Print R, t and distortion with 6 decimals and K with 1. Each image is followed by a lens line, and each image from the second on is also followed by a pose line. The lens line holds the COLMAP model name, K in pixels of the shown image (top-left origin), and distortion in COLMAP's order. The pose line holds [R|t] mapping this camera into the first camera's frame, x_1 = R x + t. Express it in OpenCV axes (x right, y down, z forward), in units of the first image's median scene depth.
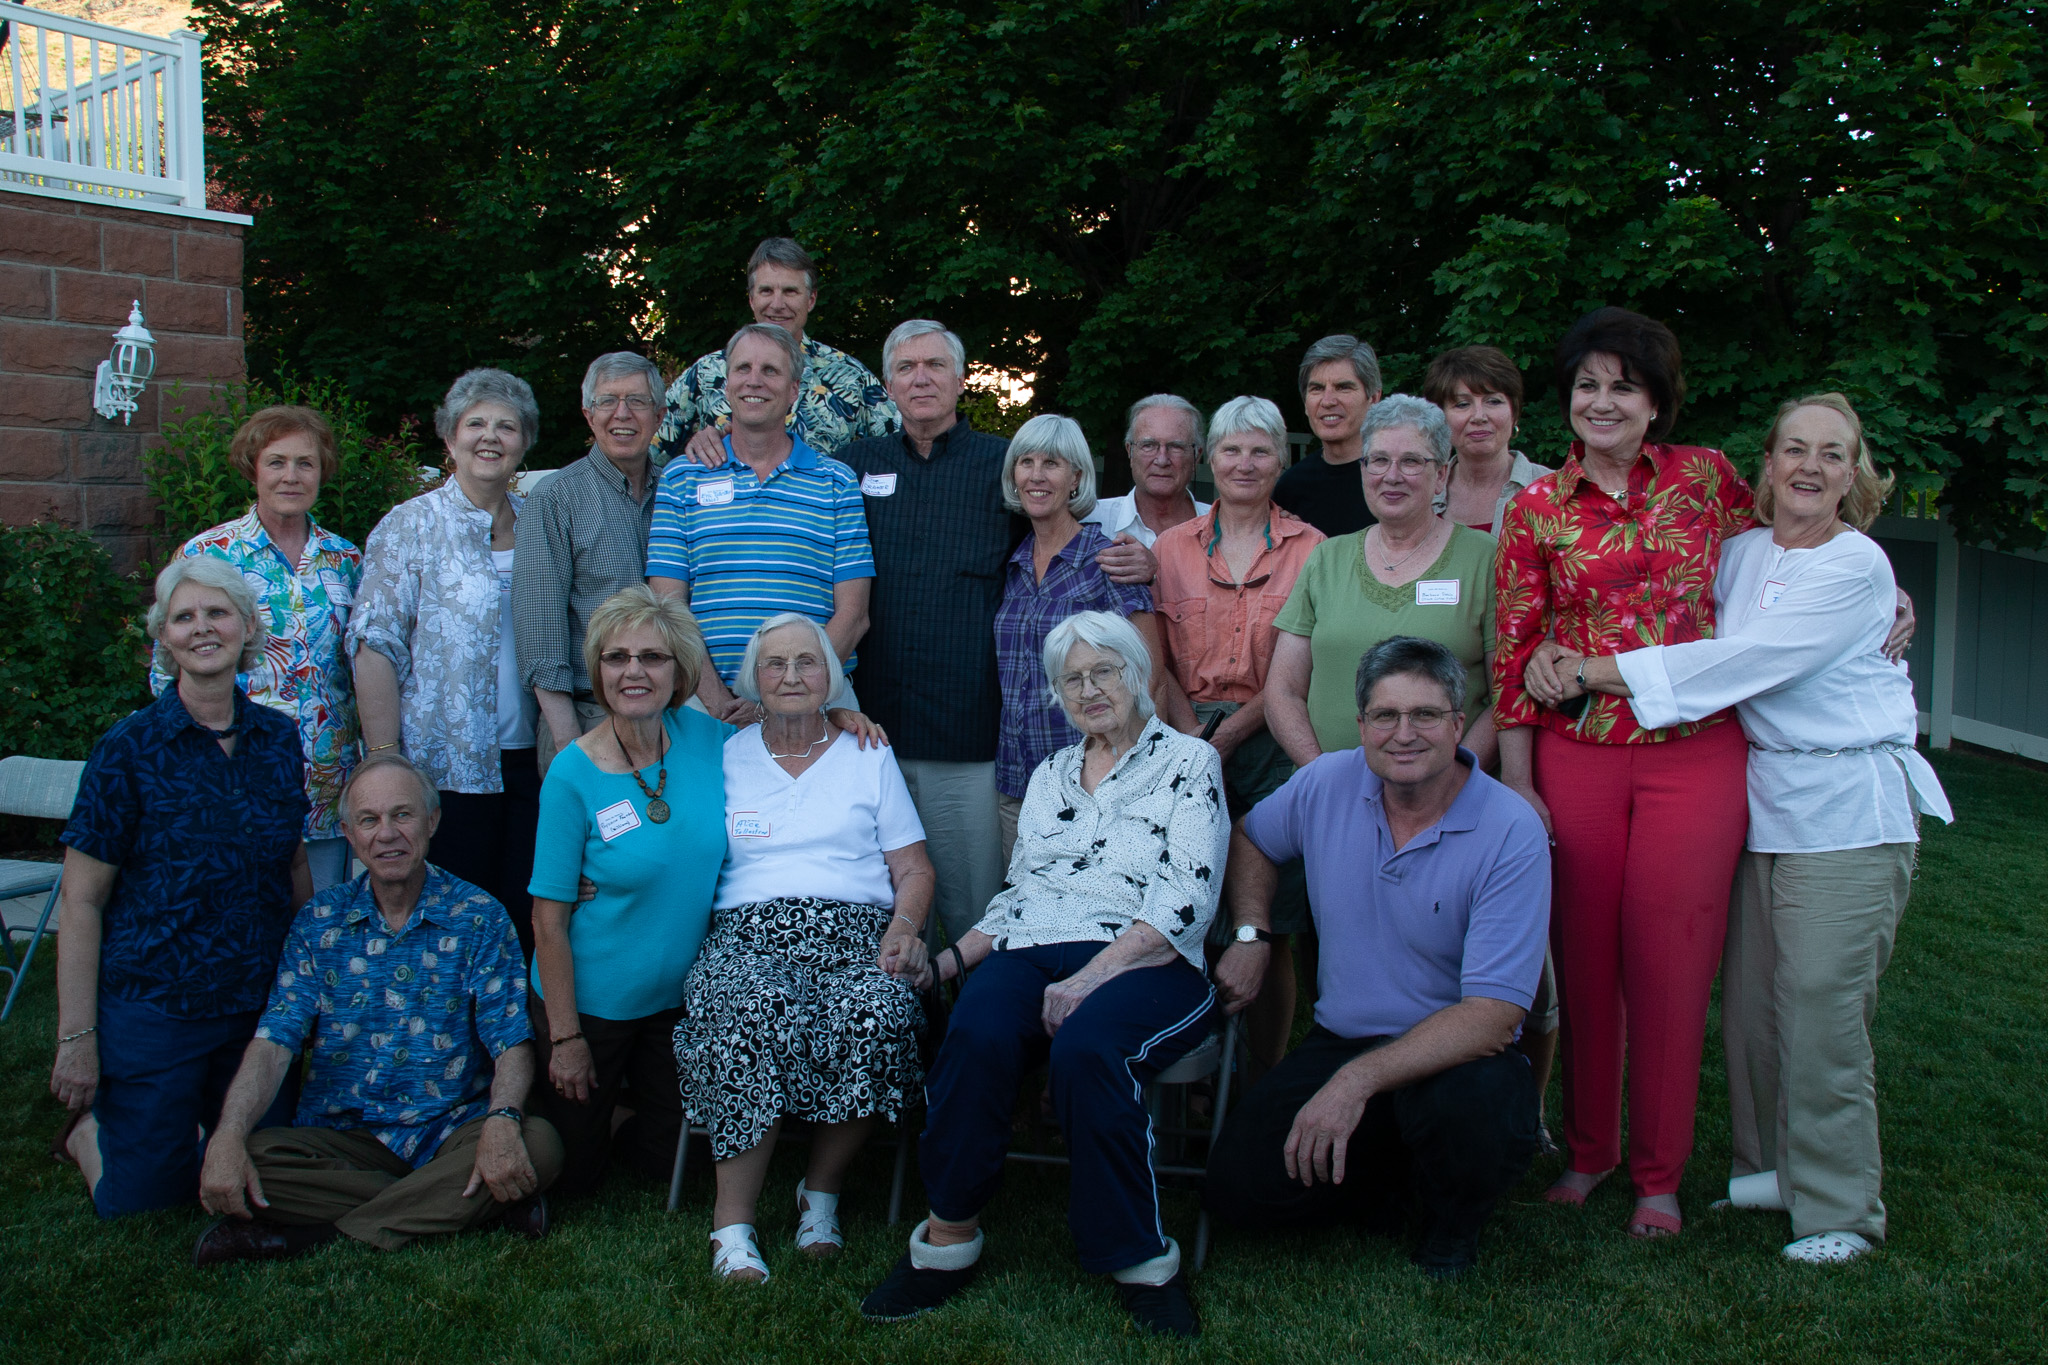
lens RADIAL K [[1745.6, 0, 1005.3], [0, 1745.6, 697.1], [0, 0, 1]] dist [-0.167761, 0.159856]
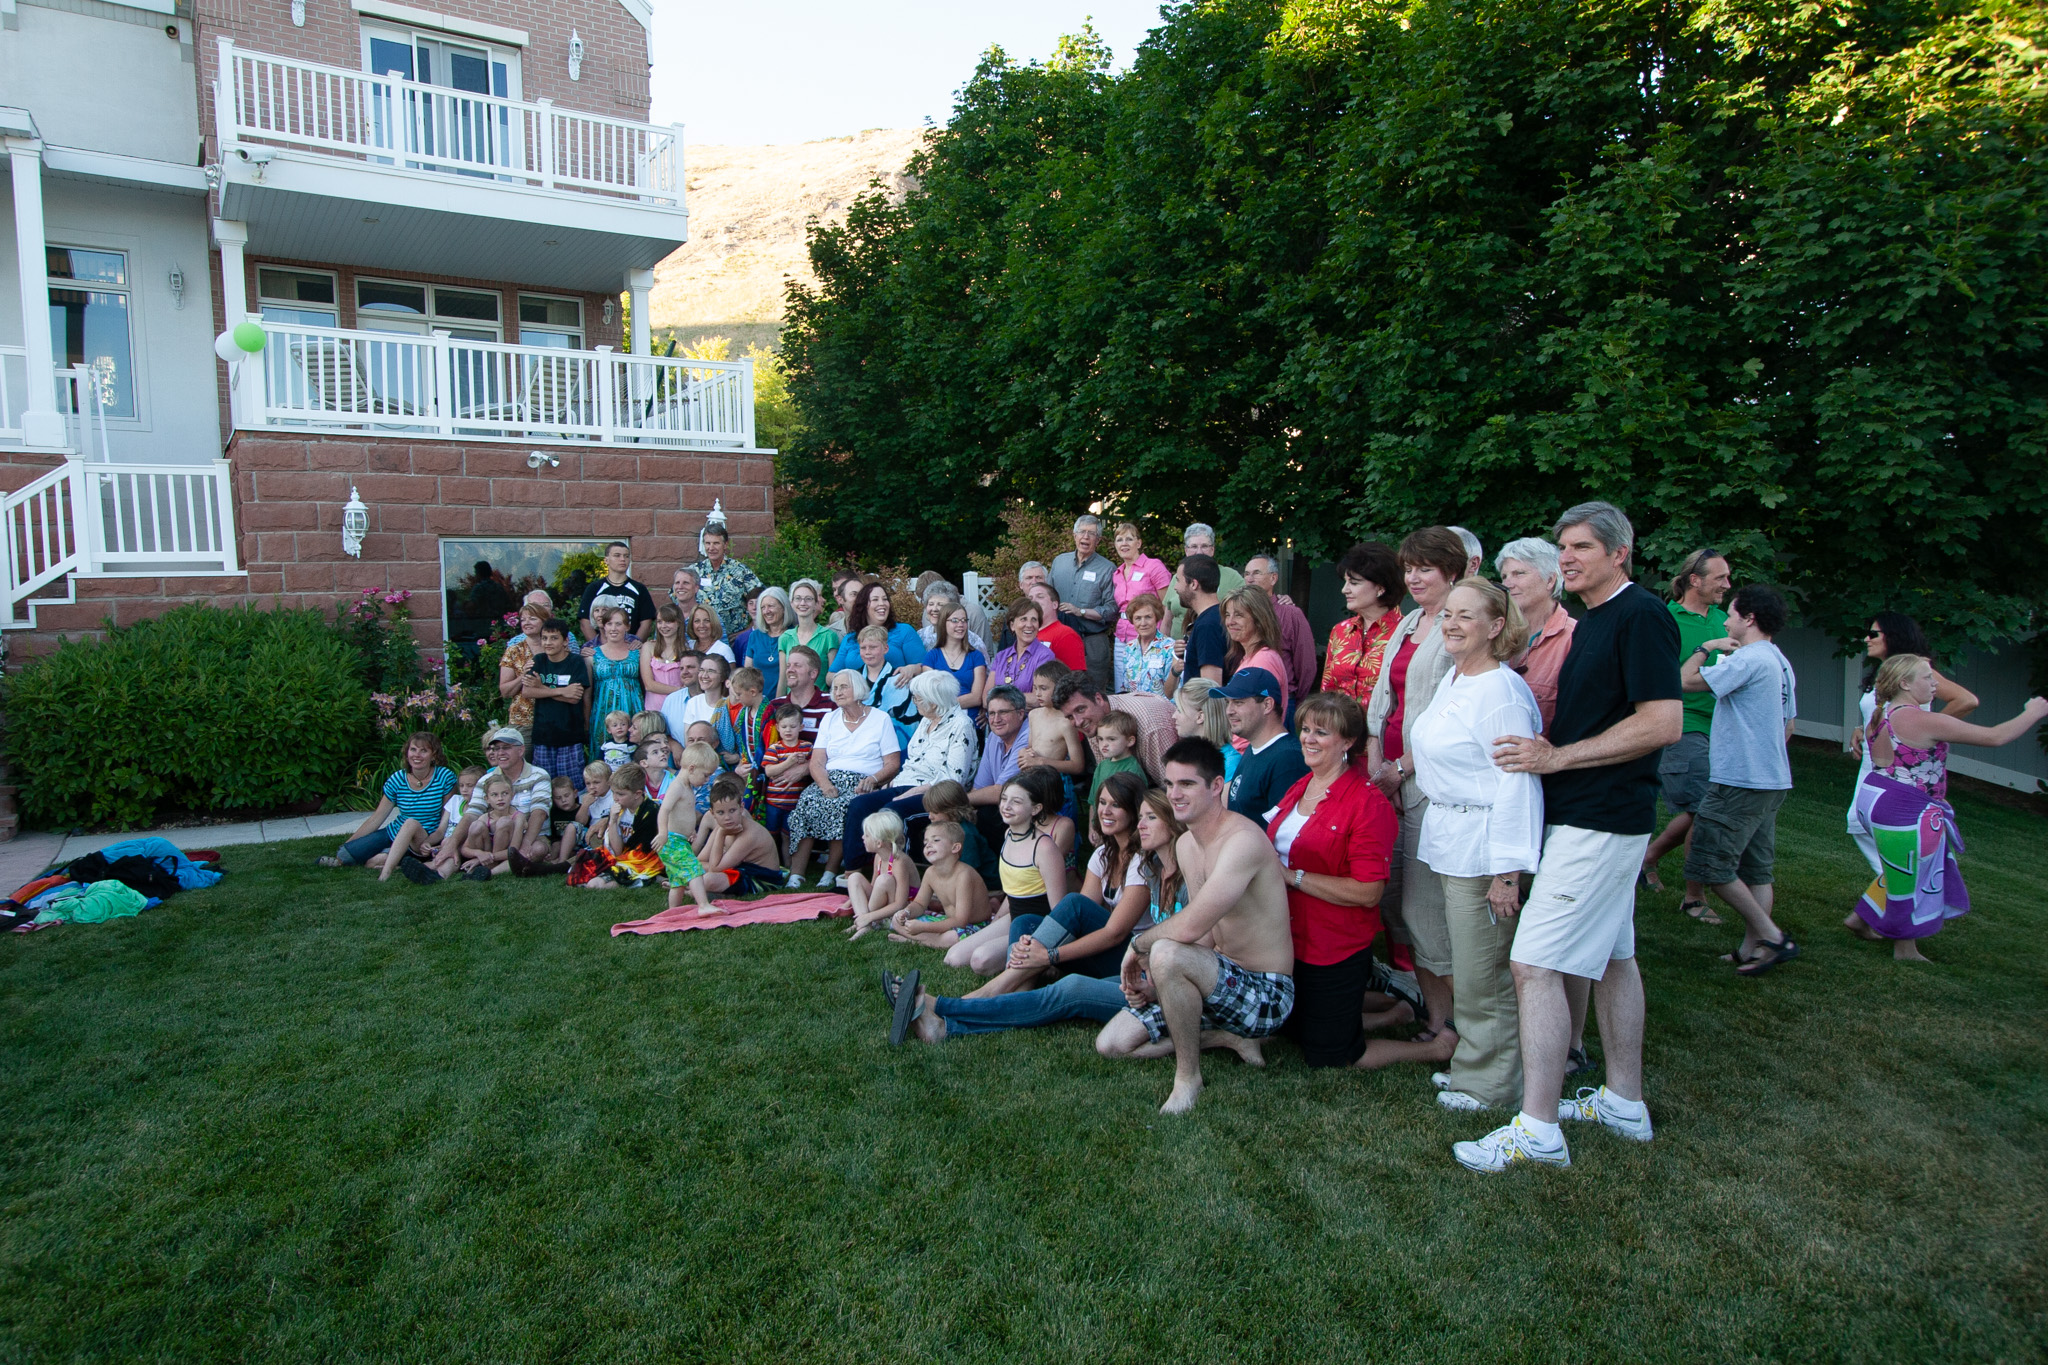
lens RADIAL K [[1328.7, 0, 976.3], [0, 1328.7, 678.1], [0, 0, 1]] dist [-0.002936, 0.004346]
pose [[0.933469, 0.012739, -0.358432, 0.817327], [-0.019207, 0.999711, -0.014489, -0.003552], [0.358143, 0.020409, 0.933443, -0.888754]]
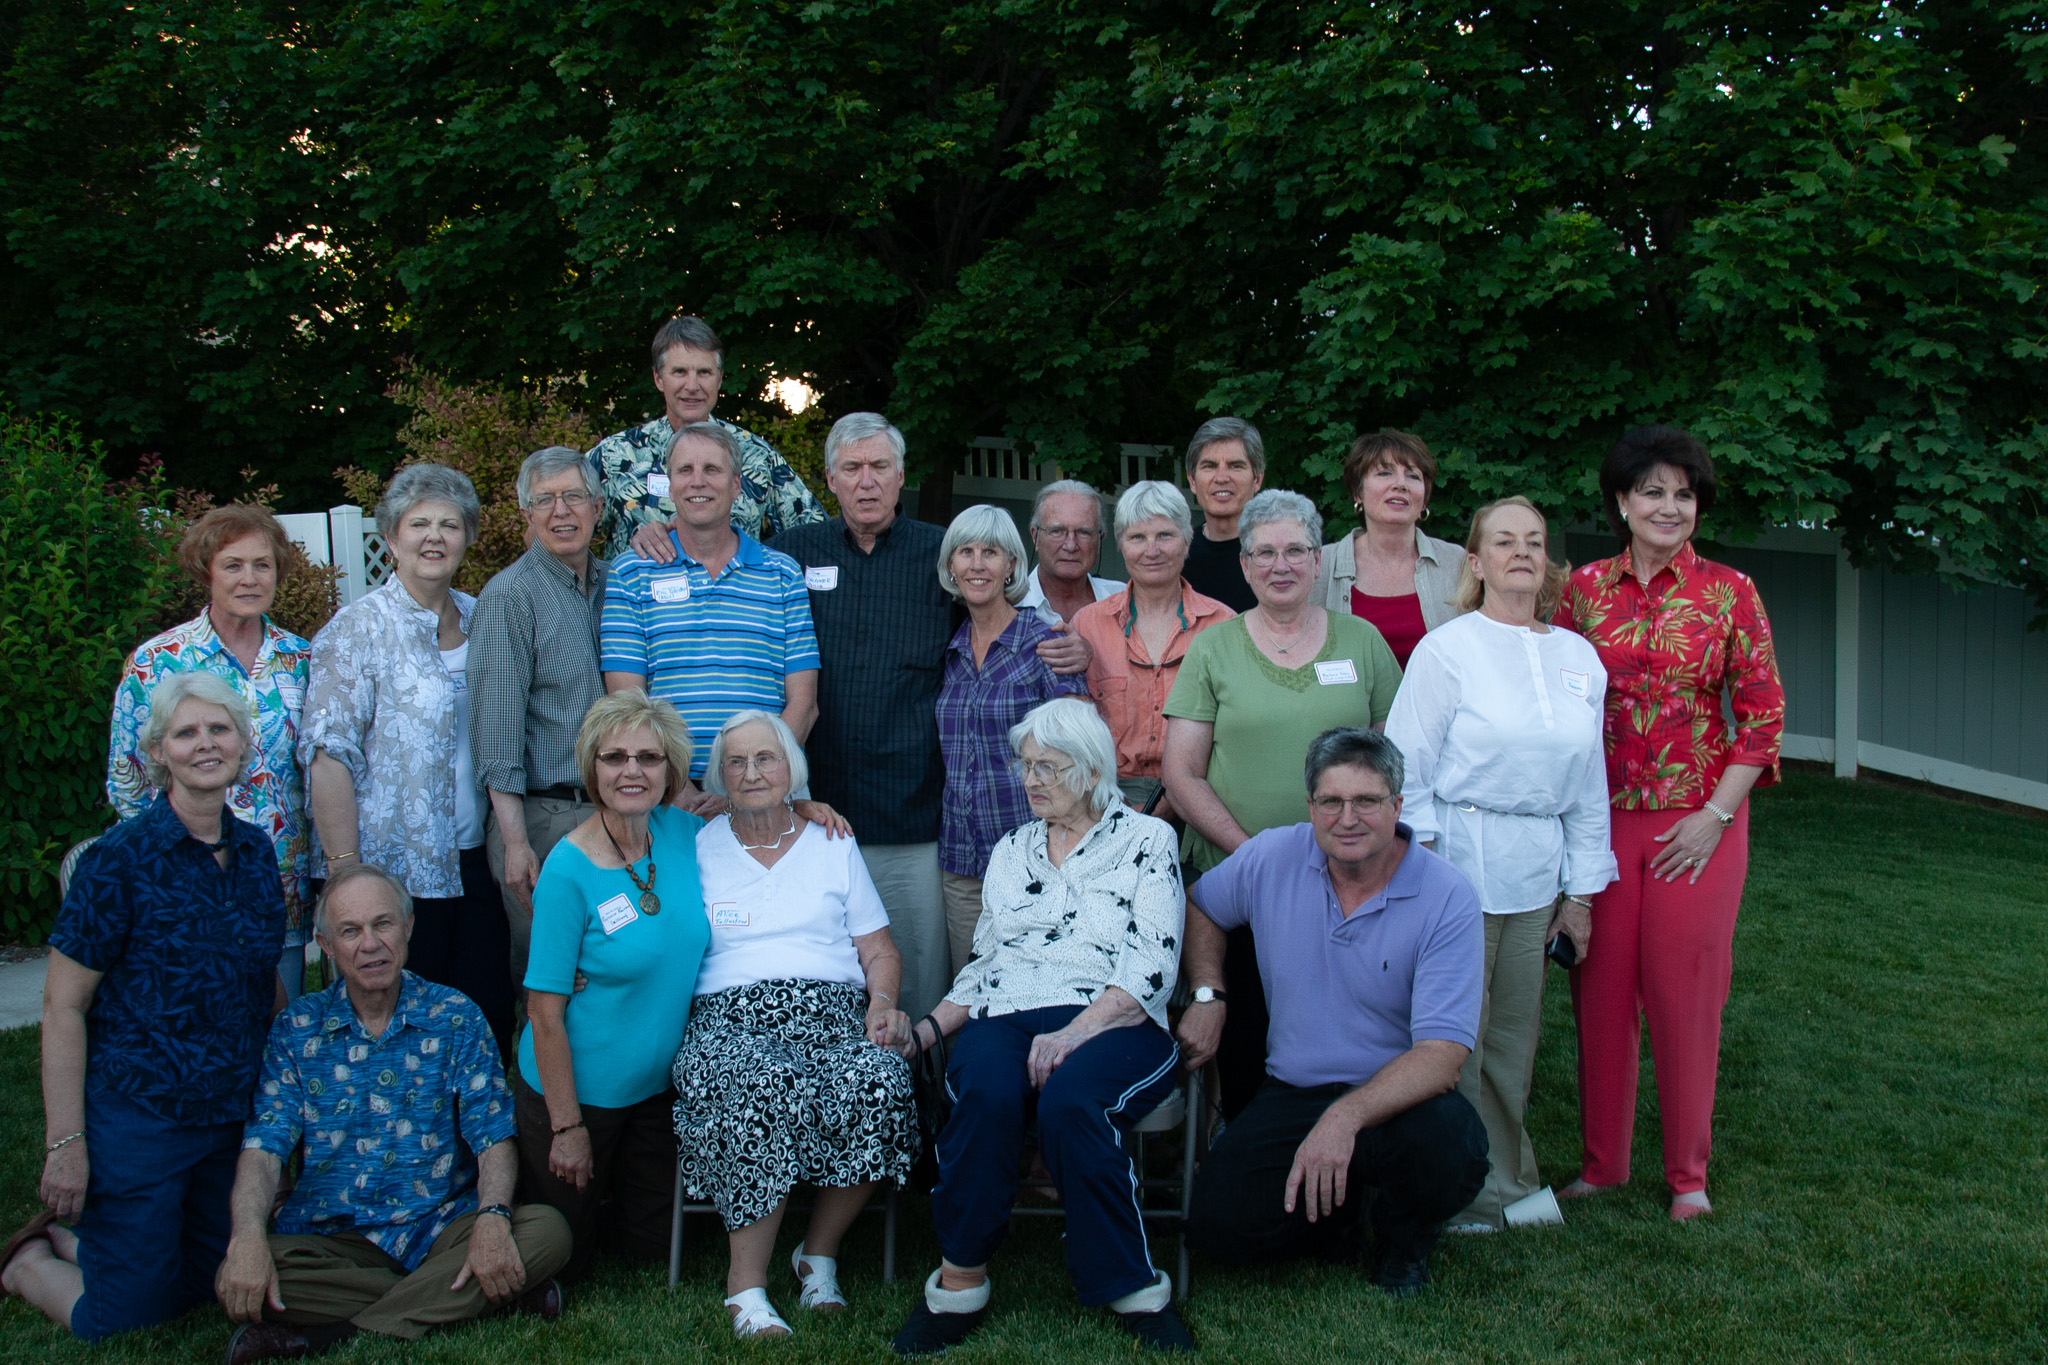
lens RADIAL K [[2129.5, 0, 1012.9], [0, 2129.5, 712.1], [0, 0, 1]] dist [-0.113324, 0.283284]
pose [[0.991712, -0.029238, 0.125108, -0.128487], [0.030412, 0.999509, -0.007487, -0.031170], [-0.124828, 0.011230, 0.992115, -0.281280]]
